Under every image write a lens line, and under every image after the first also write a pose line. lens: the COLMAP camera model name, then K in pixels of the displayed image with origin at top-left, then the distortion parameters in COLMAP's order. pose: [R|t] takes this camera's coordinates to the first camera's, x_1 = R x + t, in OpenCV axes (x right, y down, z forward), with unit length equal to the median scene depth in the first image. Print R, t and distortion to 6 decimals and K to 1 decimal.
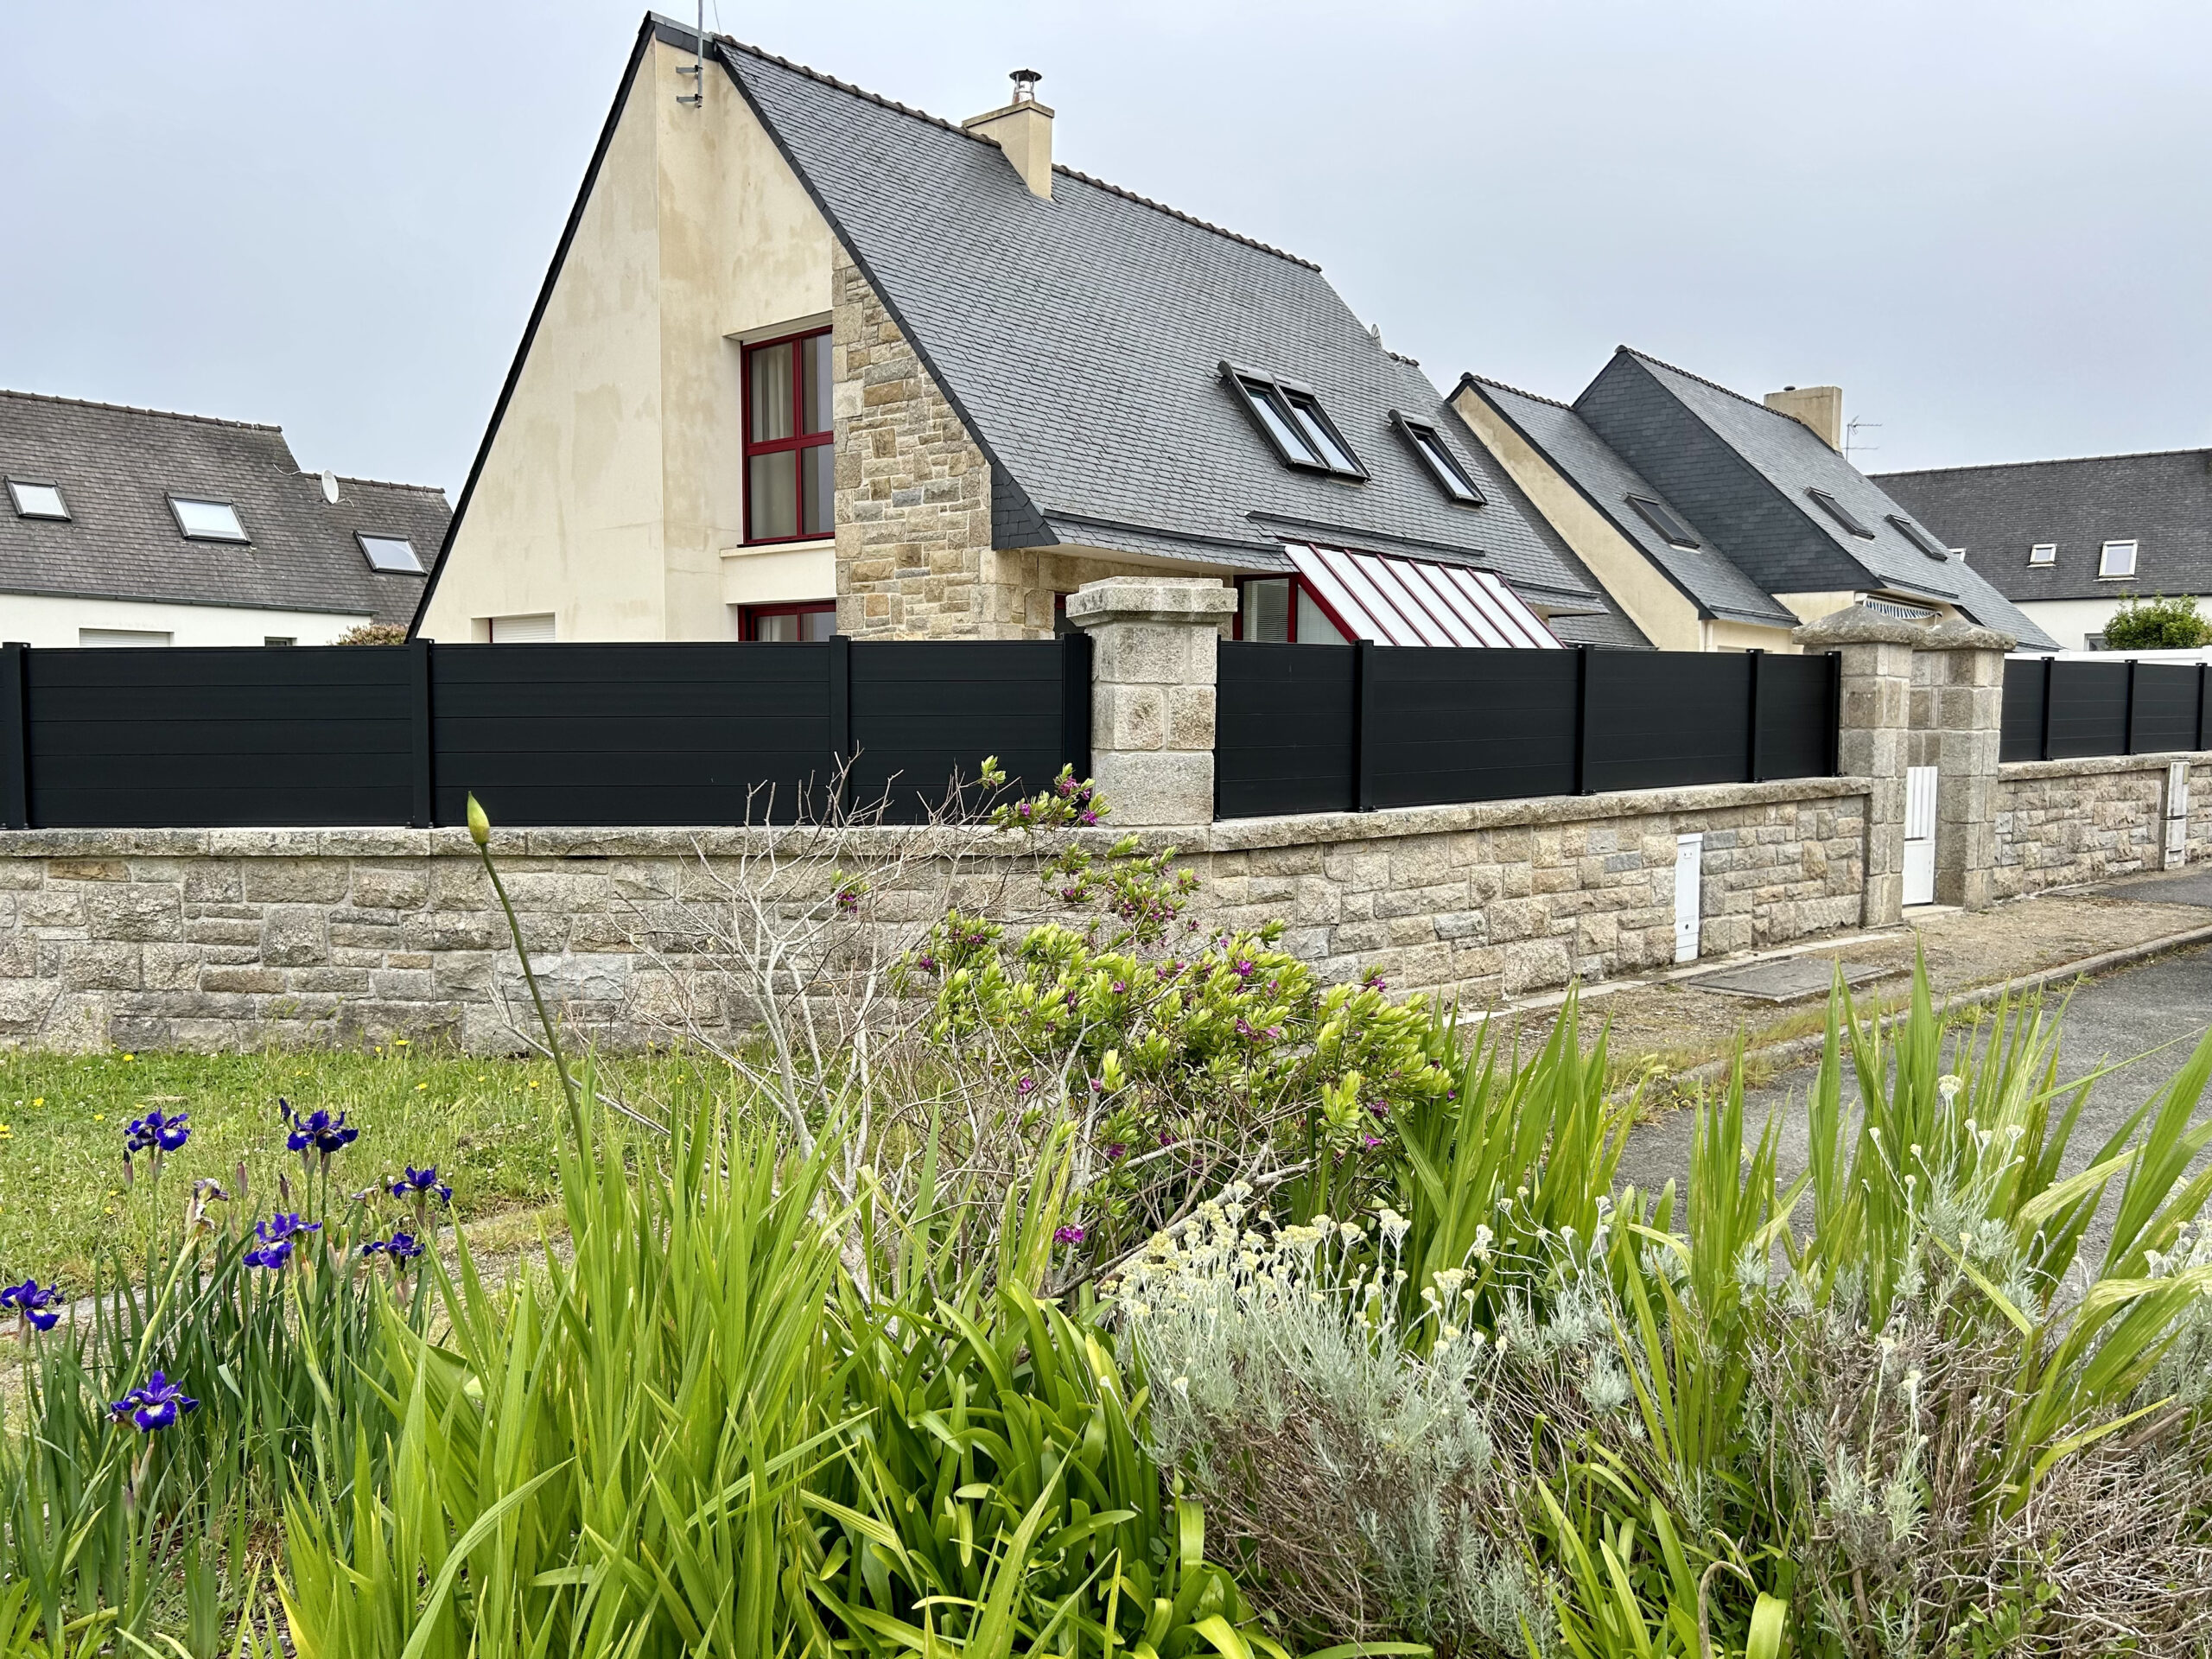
lens RADIAL K [[1666.3, 0, 1106.3], [0, 1666.3, 839.6], [0, 0, 1]] dist [0.047473, -0.049342]
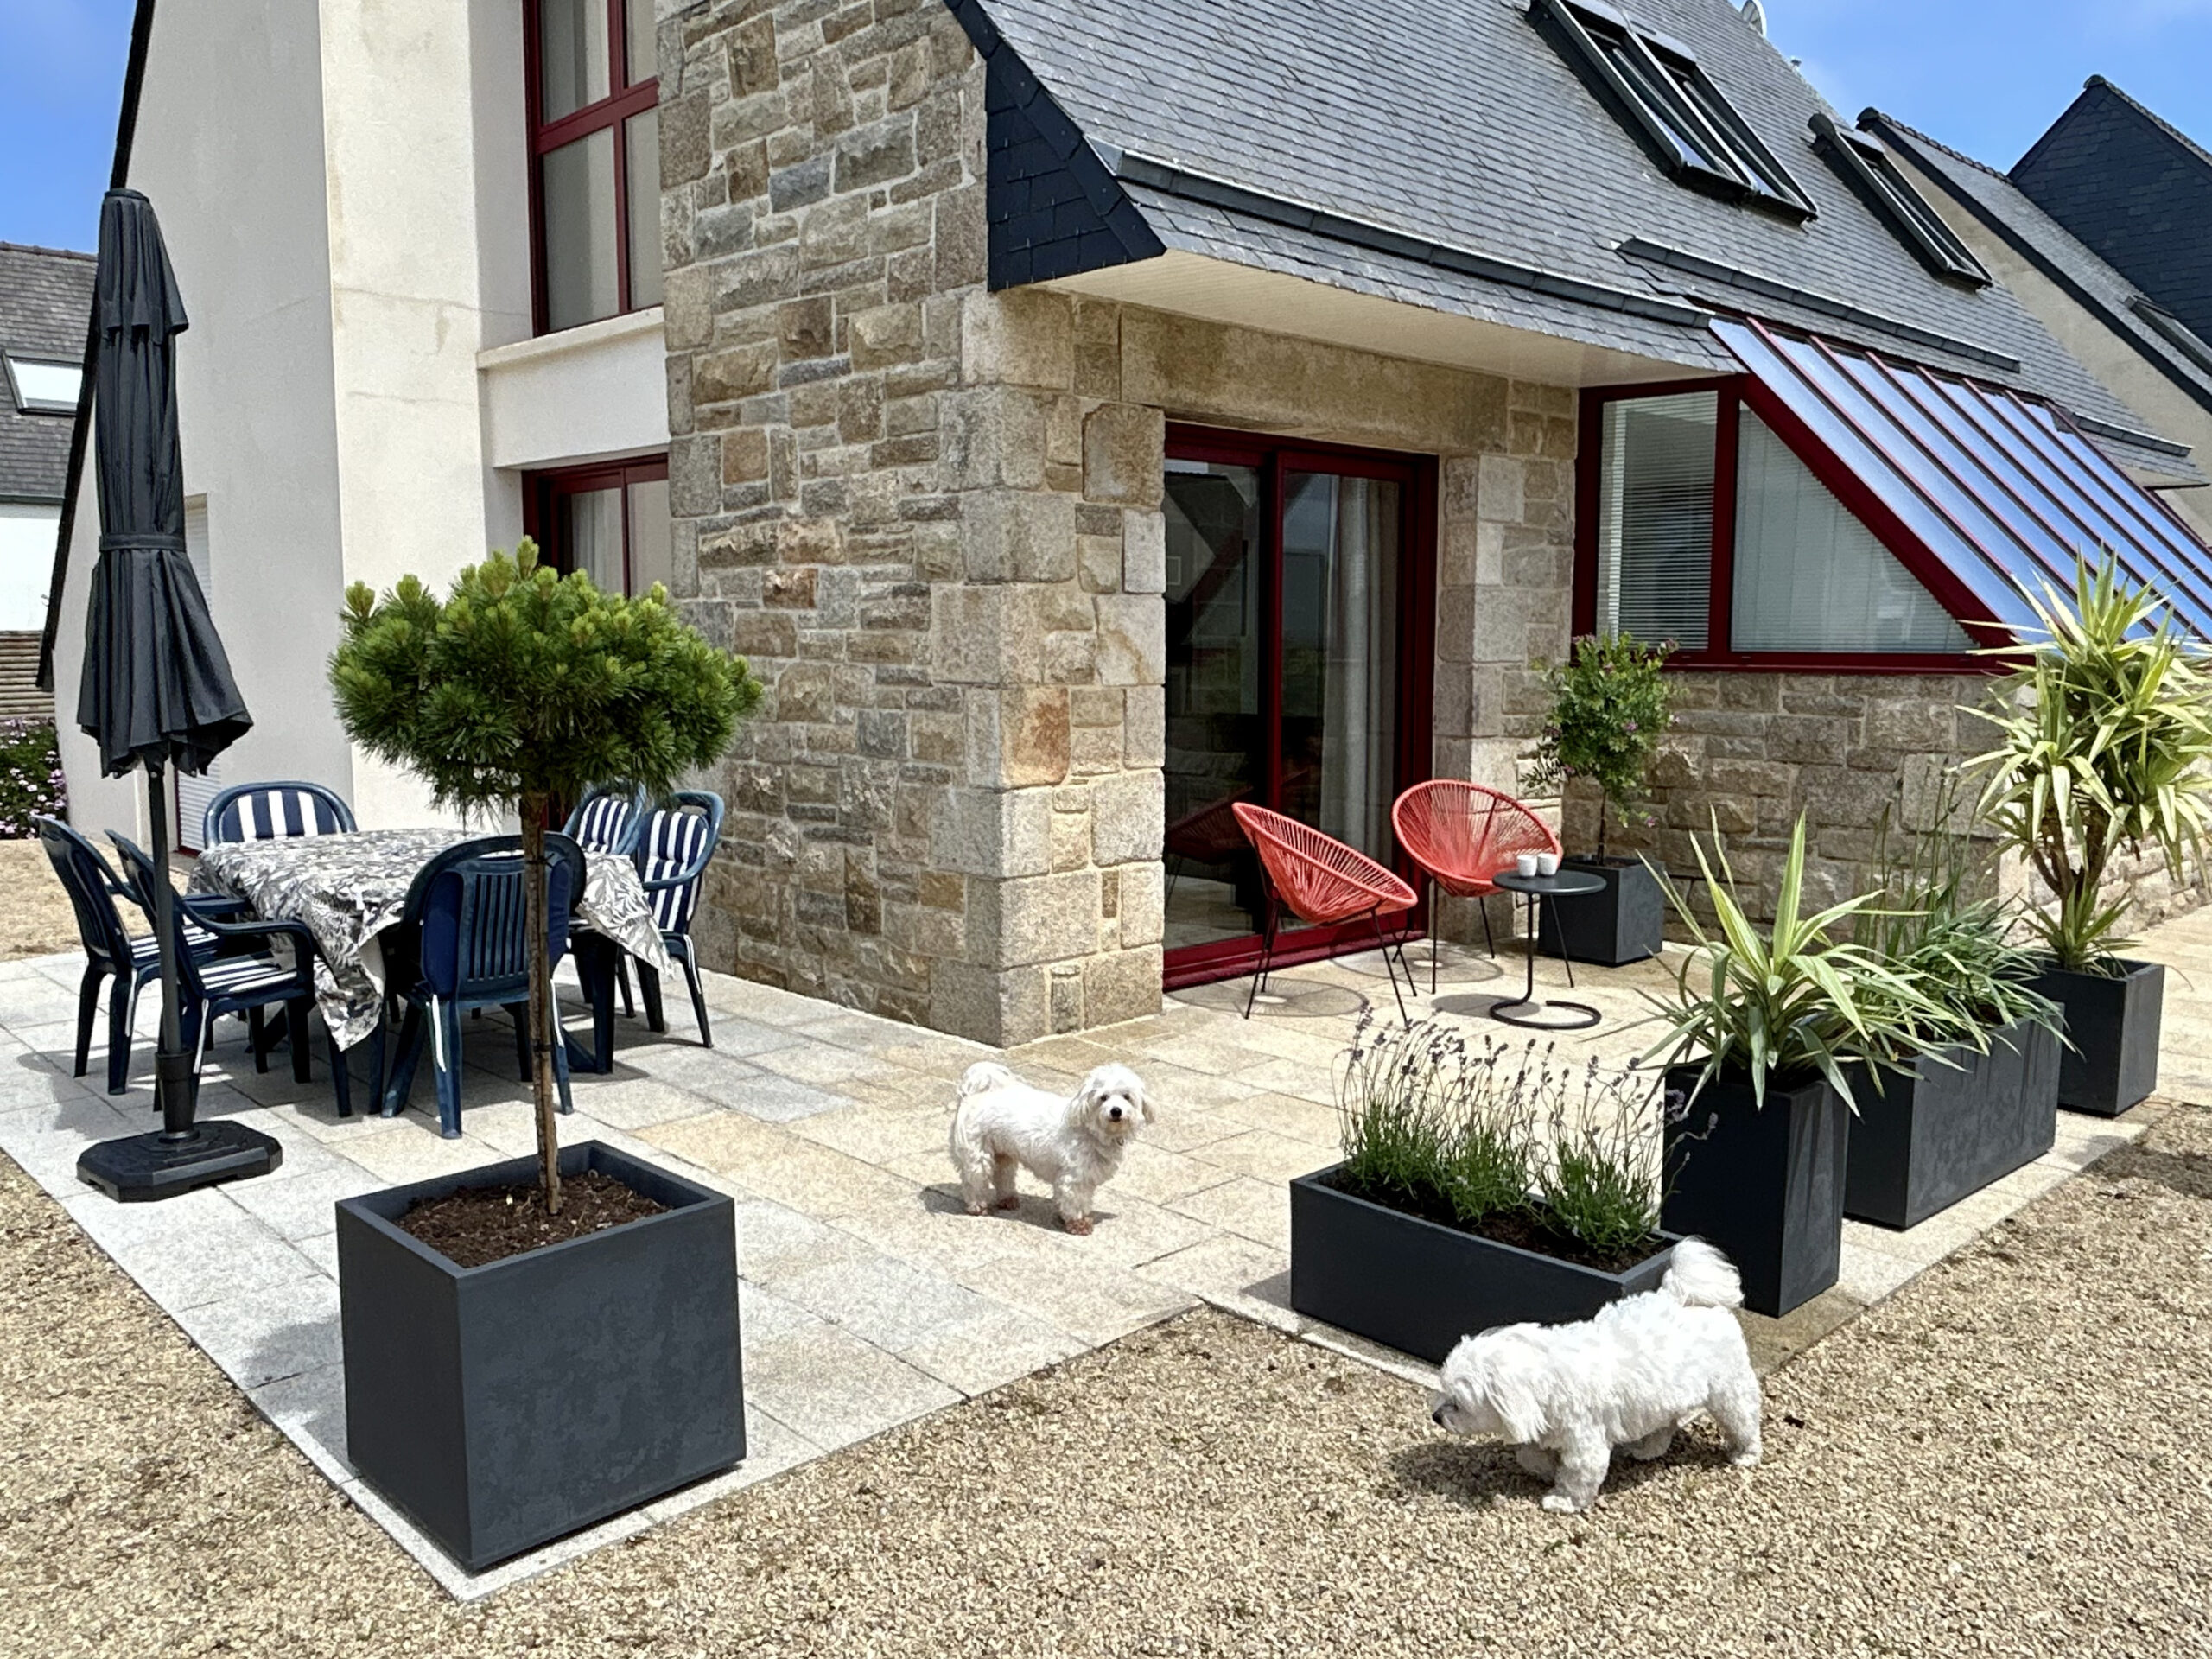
lens RADIAL K [[1697.0, 0, 1114.4], [0, 1697.0, 818.5], [0, 0, 1]] dist [-0.002605, -0.005126]
pose [[0.994852, 0.008683, -0.100966, -0.001255], [-0.004385, 0.999078, 0.042714, -0.069241], [0.101244, -0.042052, 0.993973, 0.592943]]
